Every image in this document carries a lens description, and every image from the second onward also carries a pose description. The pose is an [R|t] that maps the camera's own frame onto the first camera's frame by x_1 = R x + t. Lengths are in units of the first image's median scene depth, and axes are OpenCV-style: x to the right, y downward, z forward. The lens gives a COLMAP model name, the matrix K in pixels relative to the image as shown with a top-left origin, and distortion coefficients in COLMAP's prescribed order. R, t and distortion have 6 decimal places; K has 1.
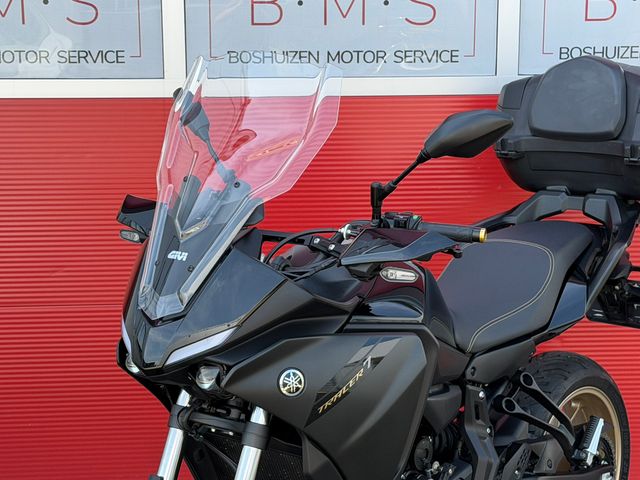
lens RADIAL K [[1371.1, 0, 316.9], [0, 1371.1, 251.3], [0, 0, 1]] dist [0.142451, 0.000000]
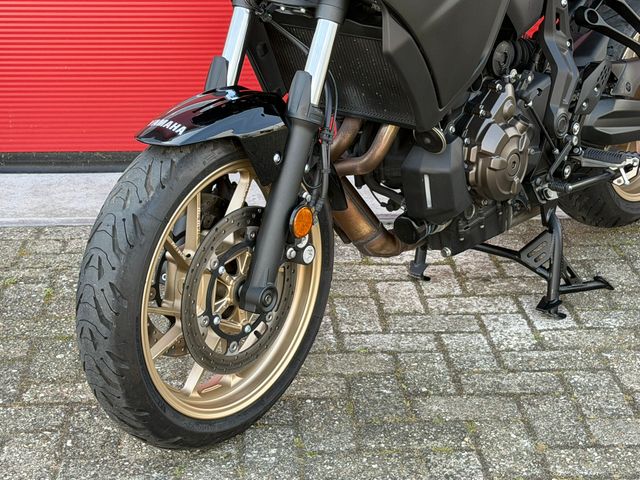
lens RADIAL K [[1371.1, 0, 318.7], [0, 1371.1, 242.3], [0, 0, 1]] dist [0.142451, 0.000000]
pose [[0.999940, 0.010749, -0.001964, -0.038872], [-0.010270, 0.985899, 0.167025, 0.105520], [0.003732, -0.166995, 0.985951, 0.059606]]
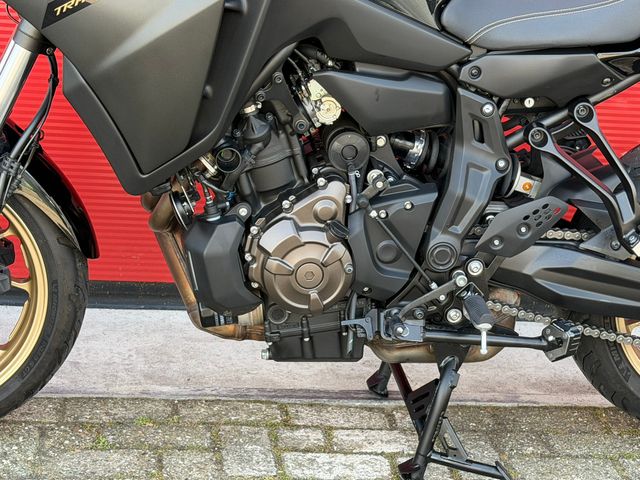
lens RADIAL K [[1371.1, 0, 318.0], [0, 1371.1, 239.7], [0, 0, 1]] dist [0.142451, 0.000000]
pose [[0.735176, 0.297373, -0.609169, 0.497393], [-0.201327, 0.953878, 0.222674, 0.024935], [0.647290, -0.041062, 0.761137, 0.368780]]
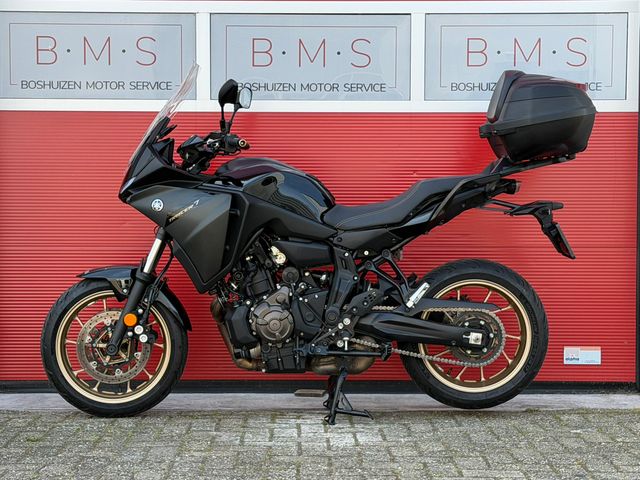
lens RADIAL K [[1371.1, 0, 321.1], [0, 1371.1, 237.3], [0, 0, 1]] dist [0.142451, 0.000000]
pose [[0.653365, 0.053458, -0.755153, 1.371153], [-0.133439, 0.990018, -0.045368, 0.159756], [0.745190, 0.130409, 0.653977, -0.172945]]
